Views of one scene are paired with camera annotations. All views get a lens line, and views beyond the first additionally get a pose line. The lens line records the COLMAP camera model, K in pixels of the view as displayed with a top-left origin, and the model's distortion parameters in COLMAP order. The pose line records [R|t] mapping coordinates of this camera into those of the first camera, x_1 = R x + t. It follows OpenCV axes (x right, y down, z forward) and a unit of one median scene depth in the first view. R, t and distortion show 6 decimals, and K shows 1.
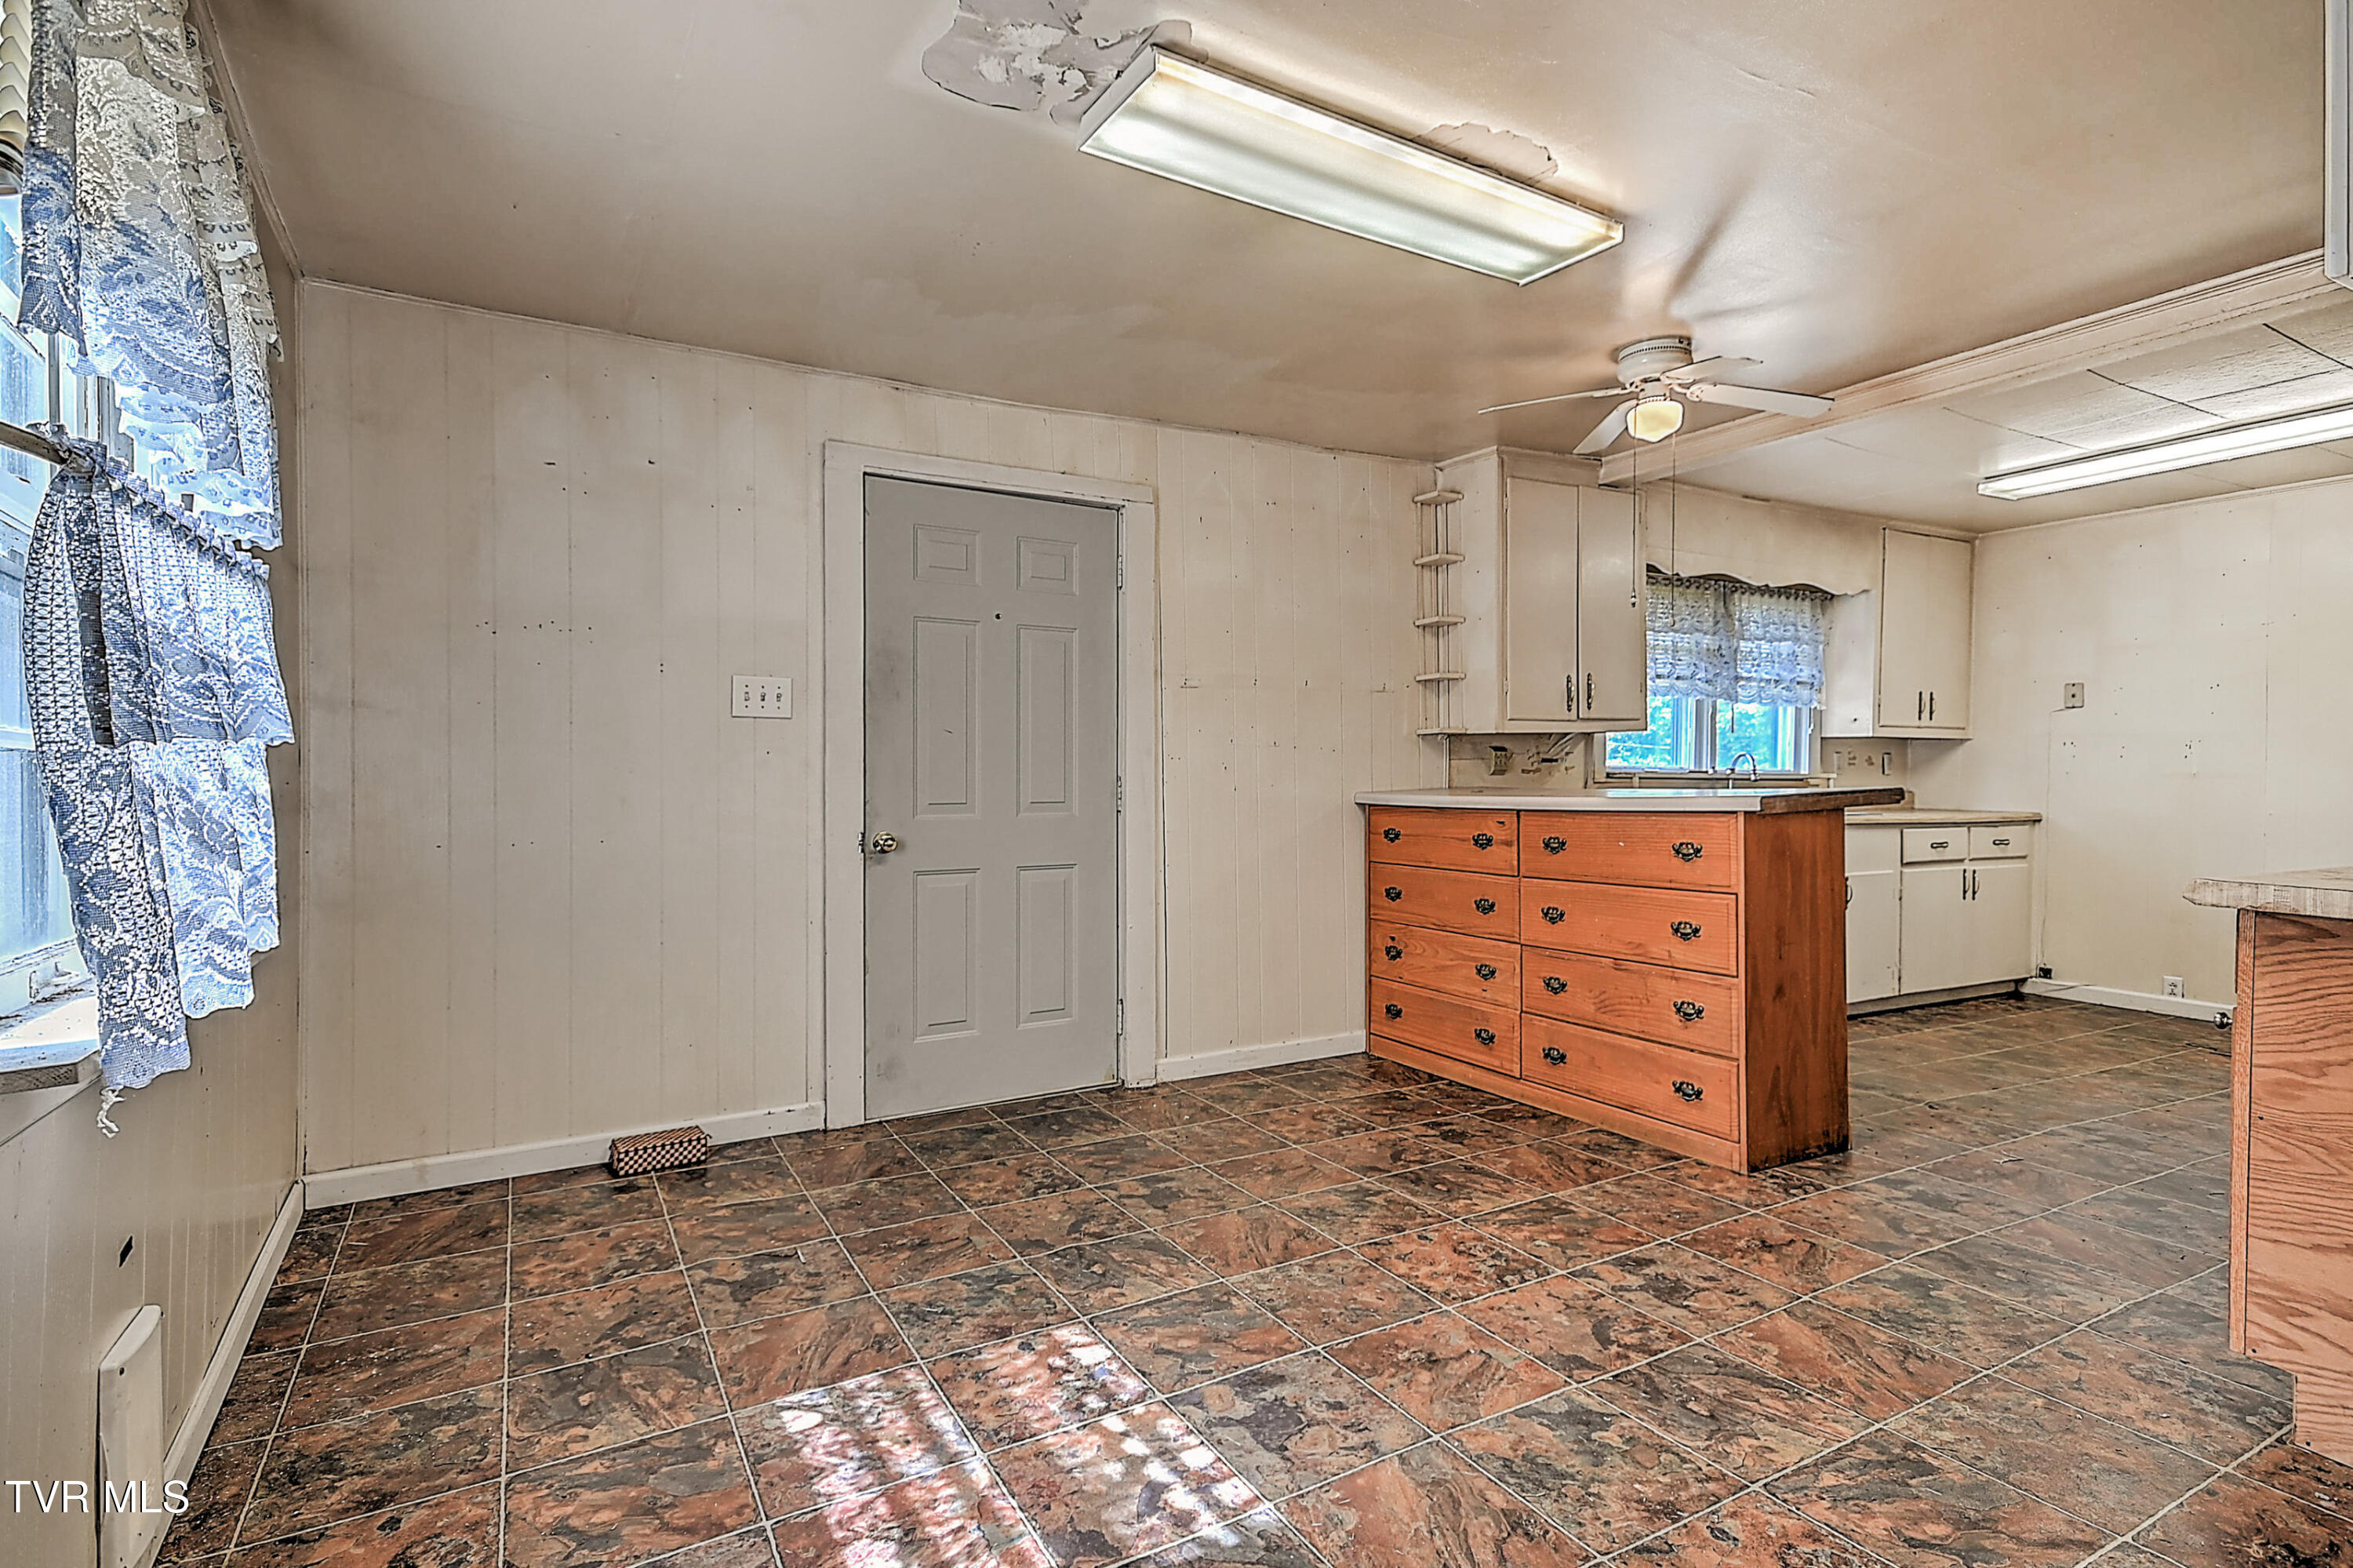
lens RADIAL K [[1126.5, 0, 1172.5], [0, 1126.5, 784.7], [0, 0, 1]] dist [0.003375, 0.002771]
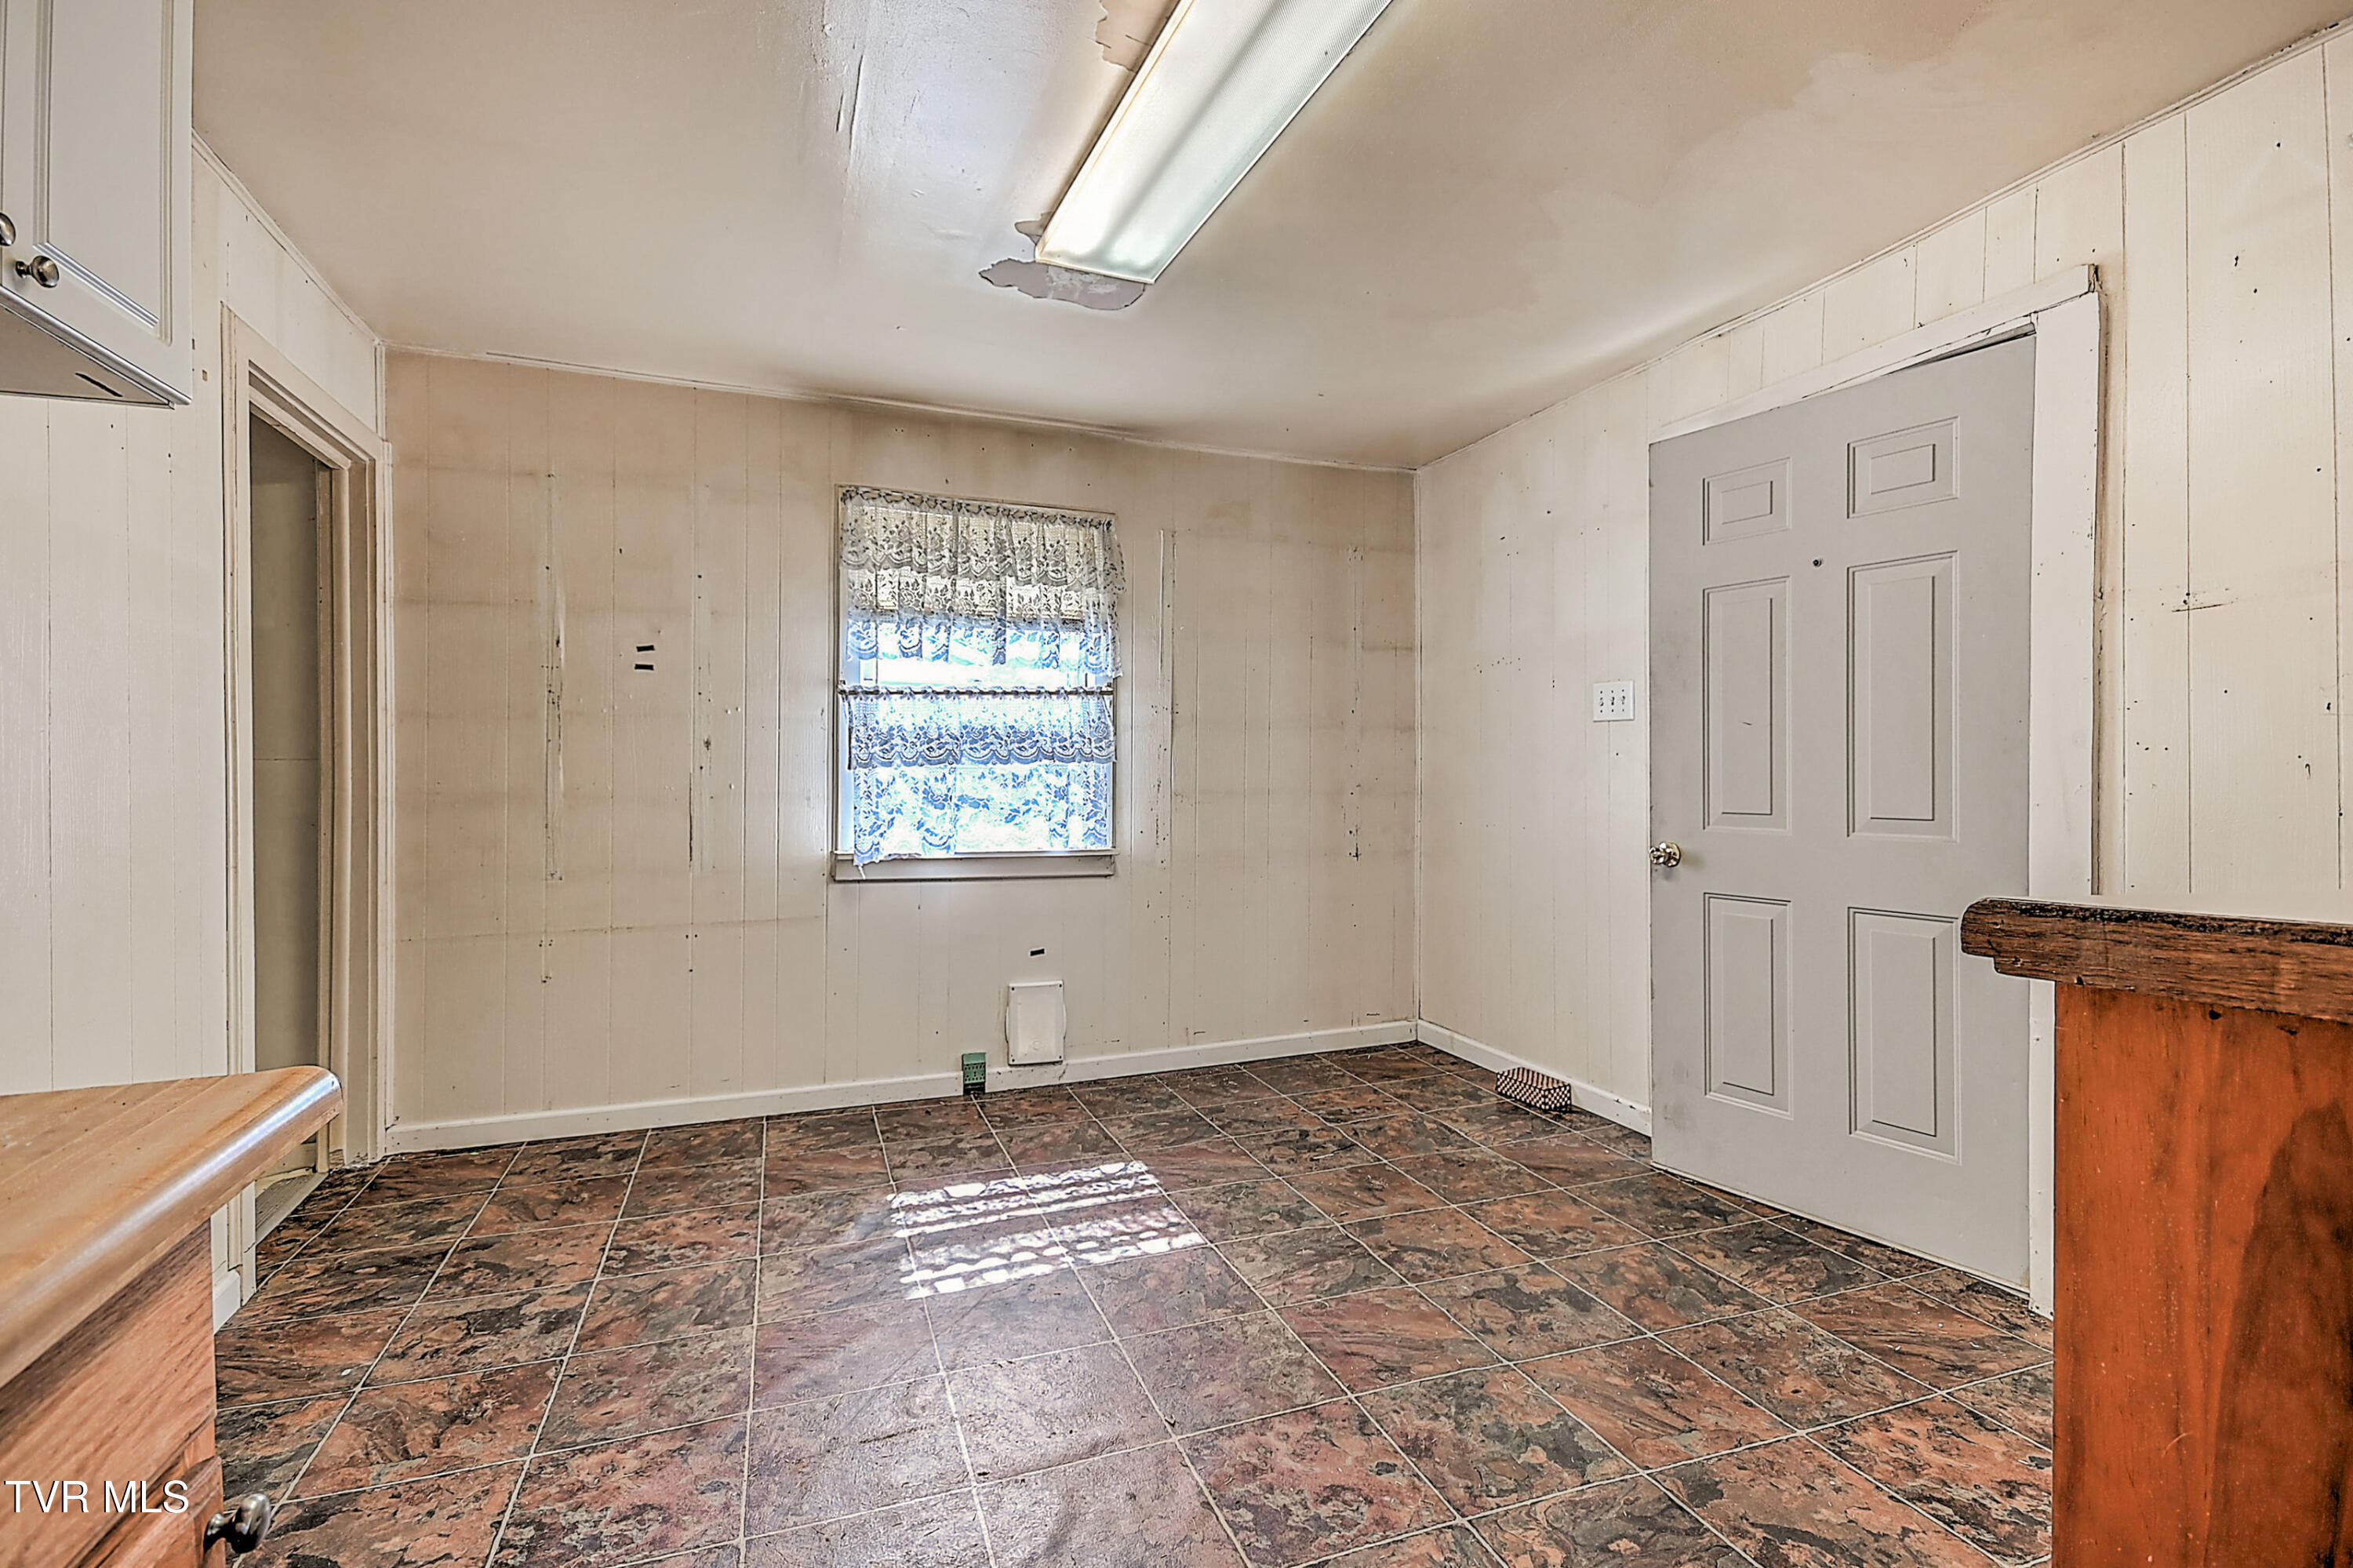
lens RADIAL K [[1068.0, 0, 1191.9], [0, 1068.0, 770.2], [0, 0, 1]] dist [-0.008578, -0.001188]
pose [[-0.152611, 0.000134, -0.988286, 0.433739], [-0.004868, 0.999988, 0.000888, -0.008025], [0.988274, 0.004946, -0.152609, 0.489286]]
